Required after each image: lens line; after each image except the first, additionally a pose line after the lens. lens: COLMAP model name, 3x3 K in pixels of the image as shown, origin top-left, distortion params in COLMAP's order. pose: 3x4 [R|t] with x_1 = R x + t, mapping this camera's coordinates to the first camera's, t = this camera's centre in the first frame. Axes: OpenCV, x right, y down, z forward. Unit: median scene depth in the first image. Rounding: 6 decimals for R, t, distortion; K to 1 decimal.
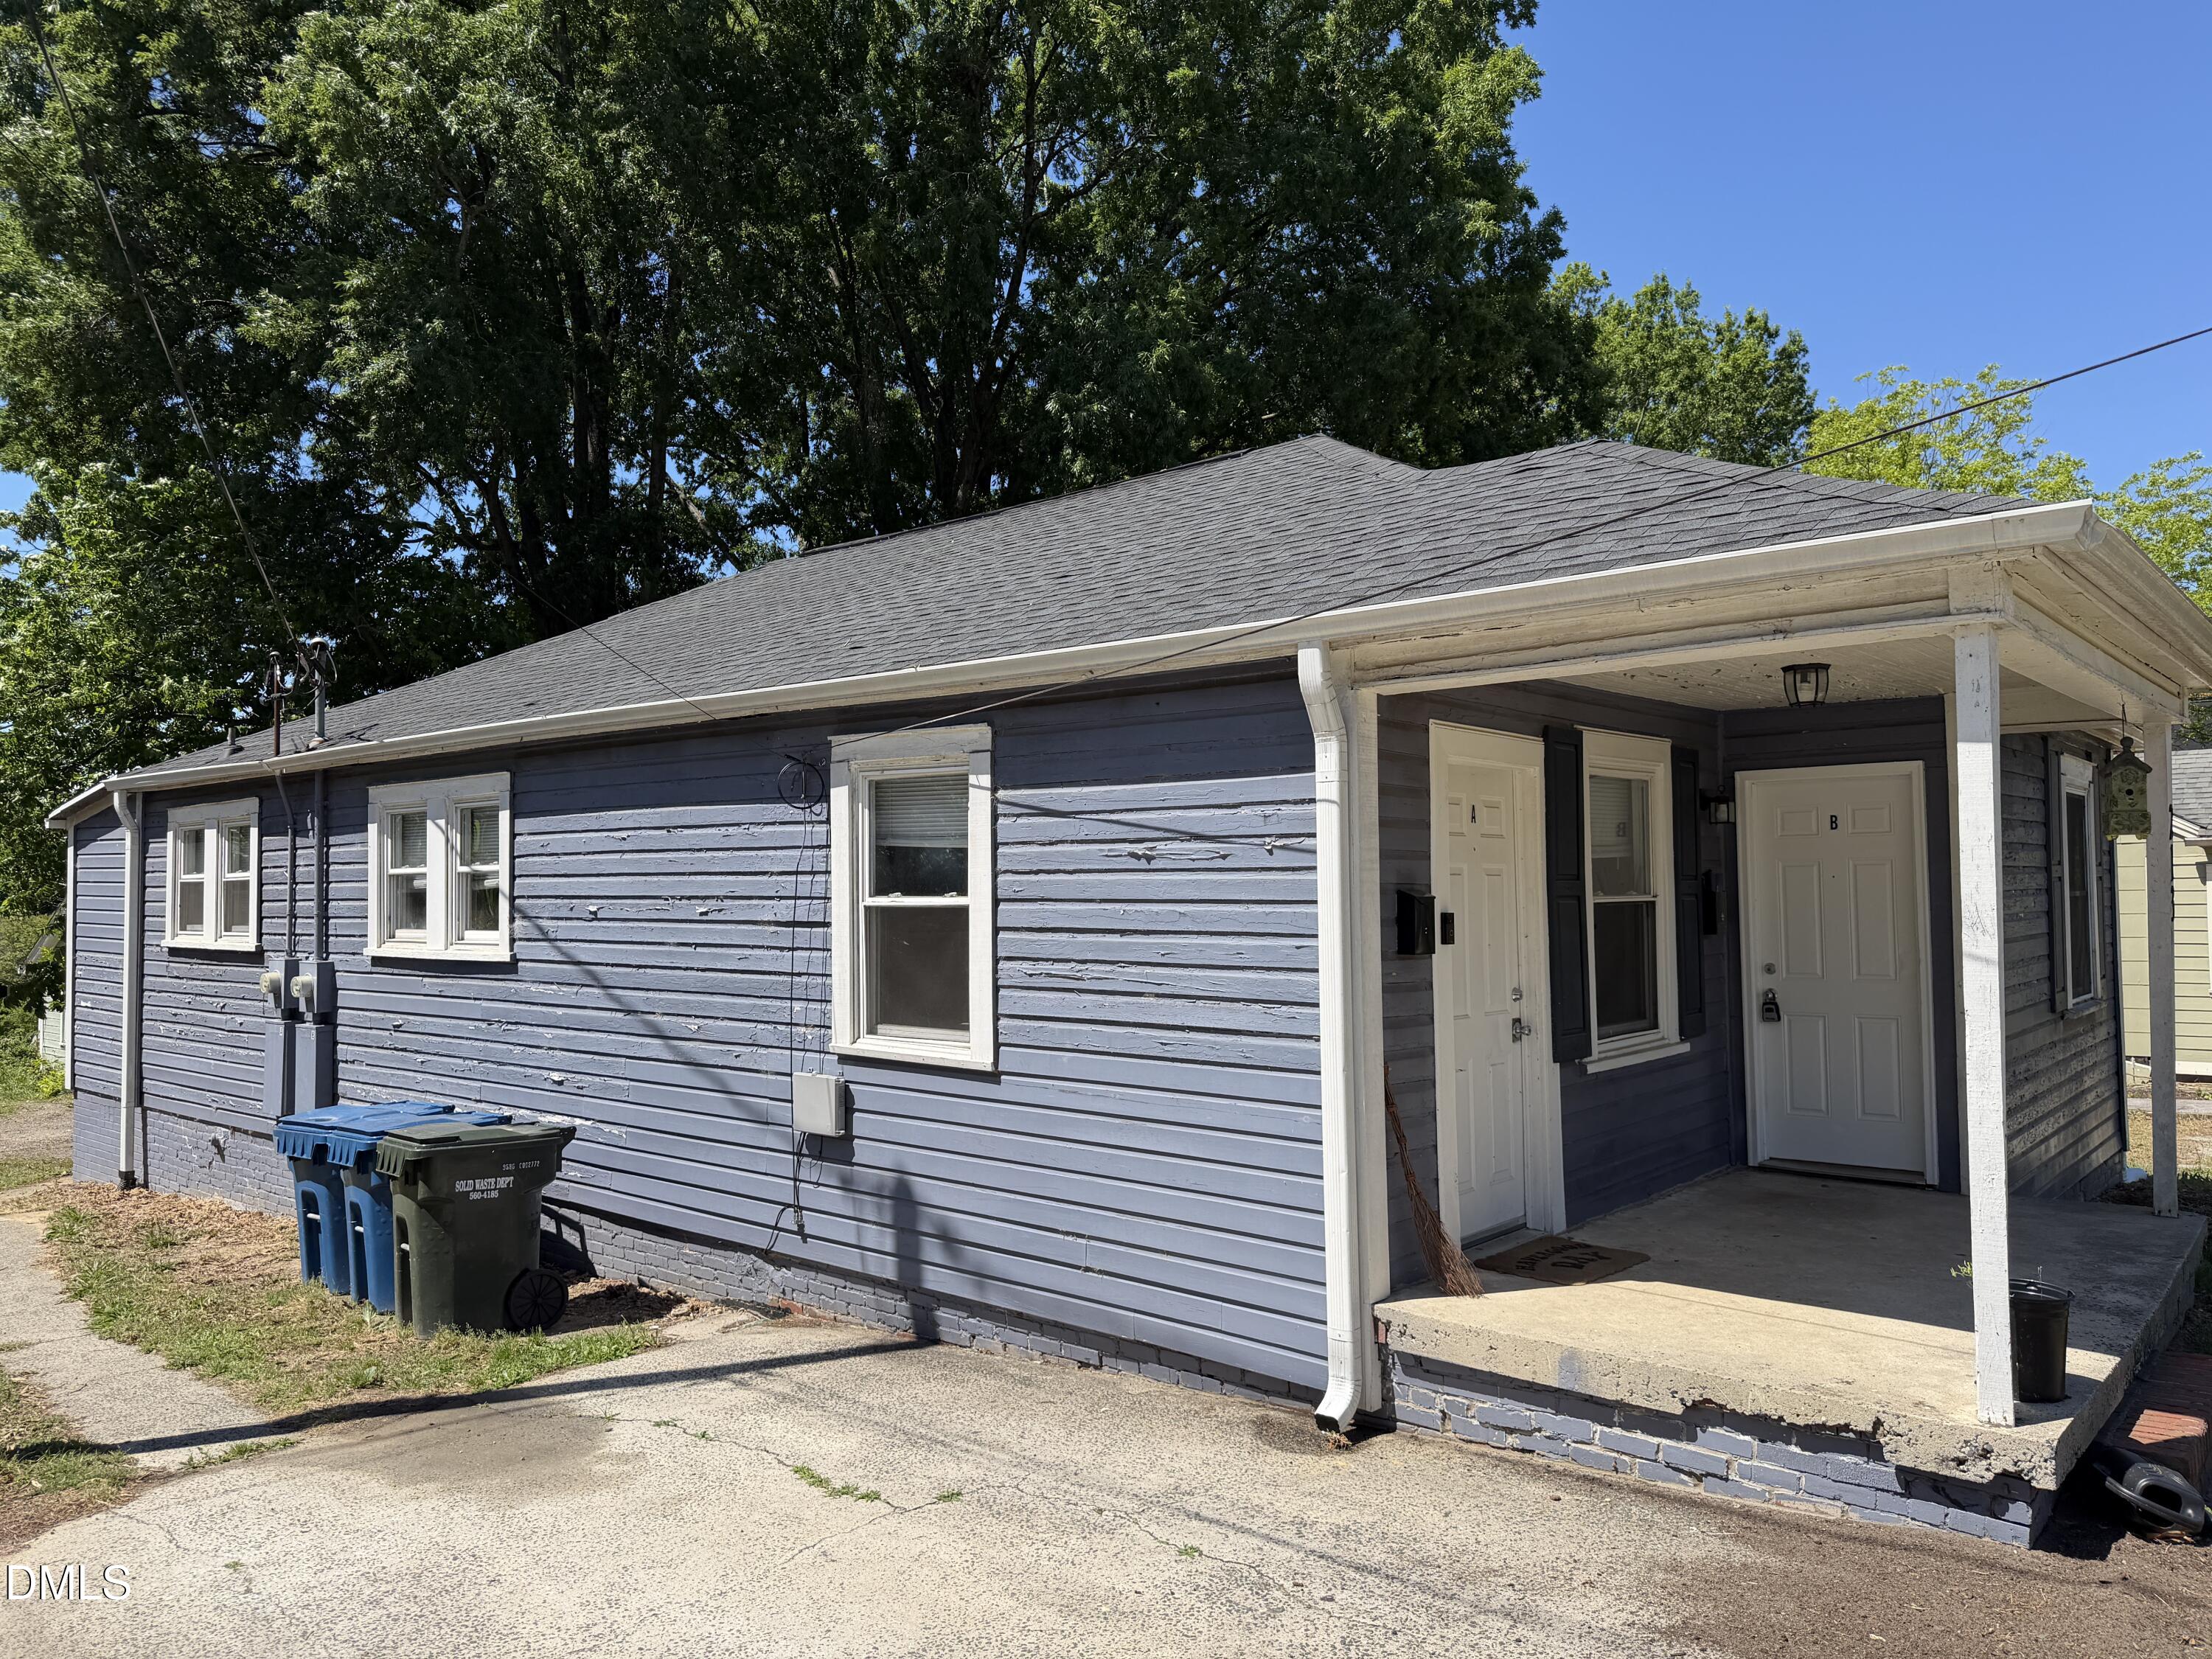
lens RADIAL K [[1585.4, 0, 1086.7], [0, 1585.4, 819.3], [0, 0, 1]] dist [0.099738, -0.149134]
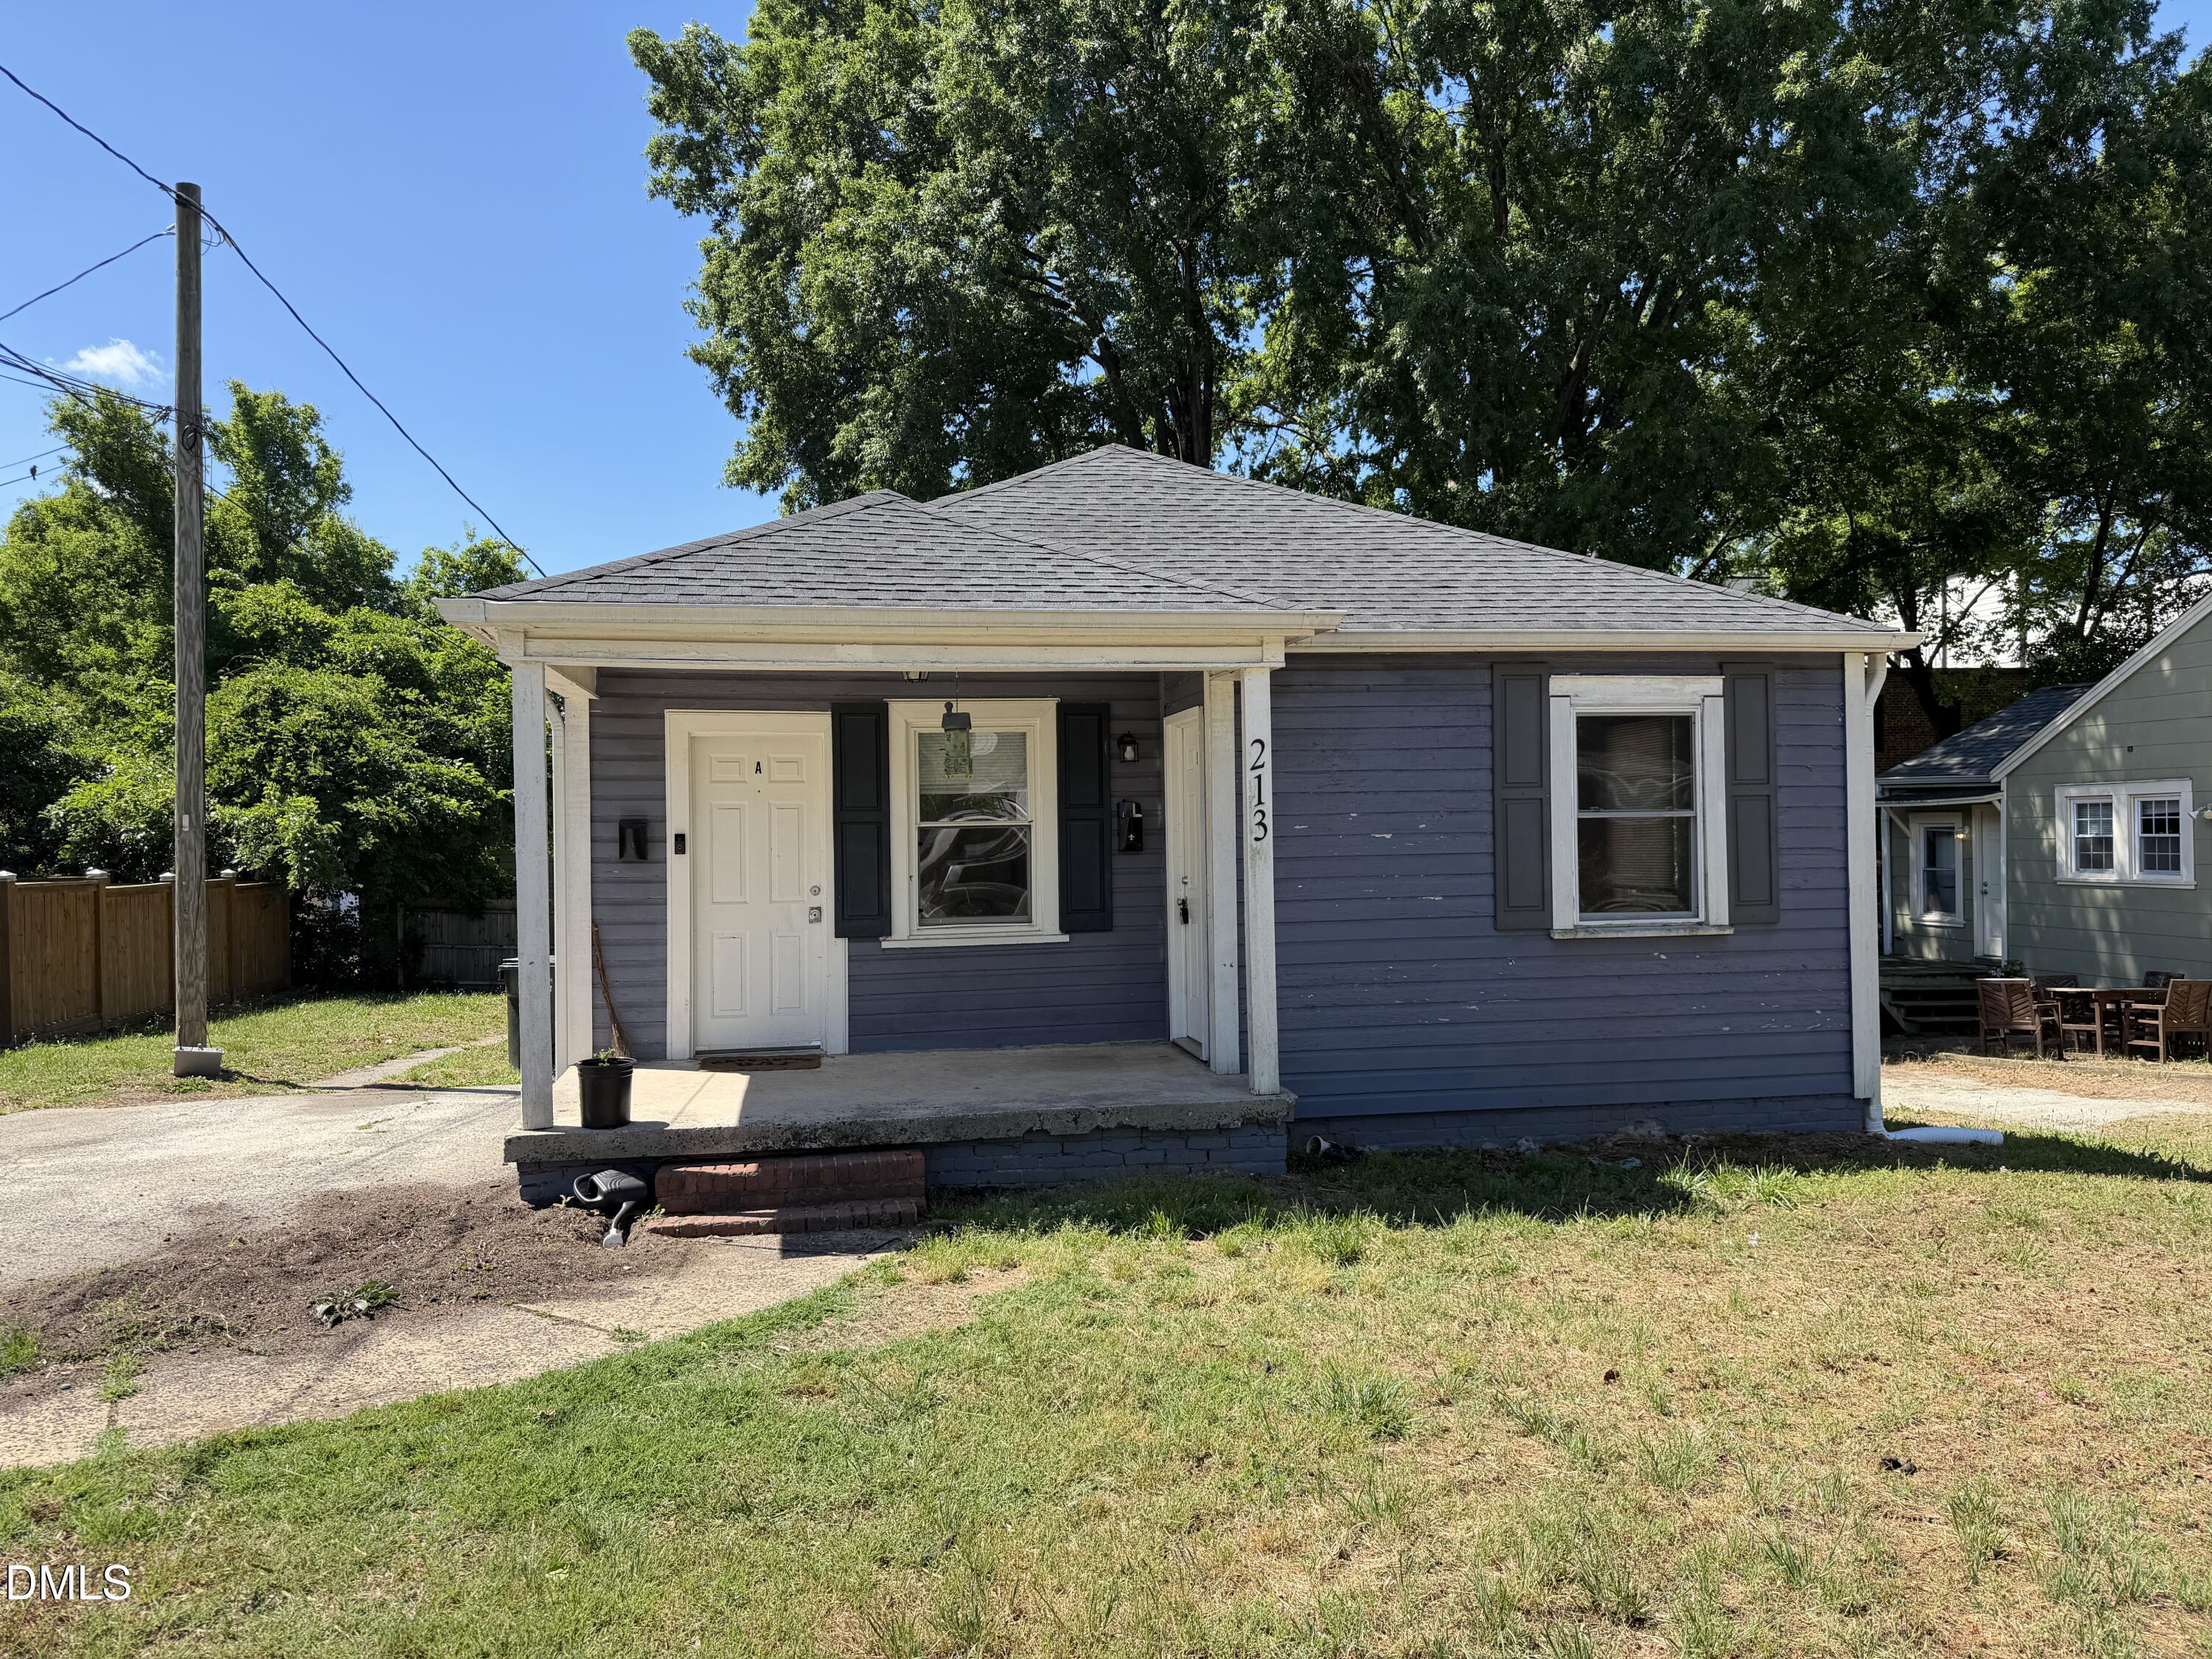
lens RADIAL K [[1580.8, 0, 1113.3], [0, 1580.8, 832.0], [0, 0, 1]] dist [0.027963, -0.055458]
pose [[0.787477, -0.000364, -0.616344, 1.233348], [0.034241, 0.998481, 0.043158, 0.003834], [0.615392, -0.055090, 0.786293, 0.034883]]
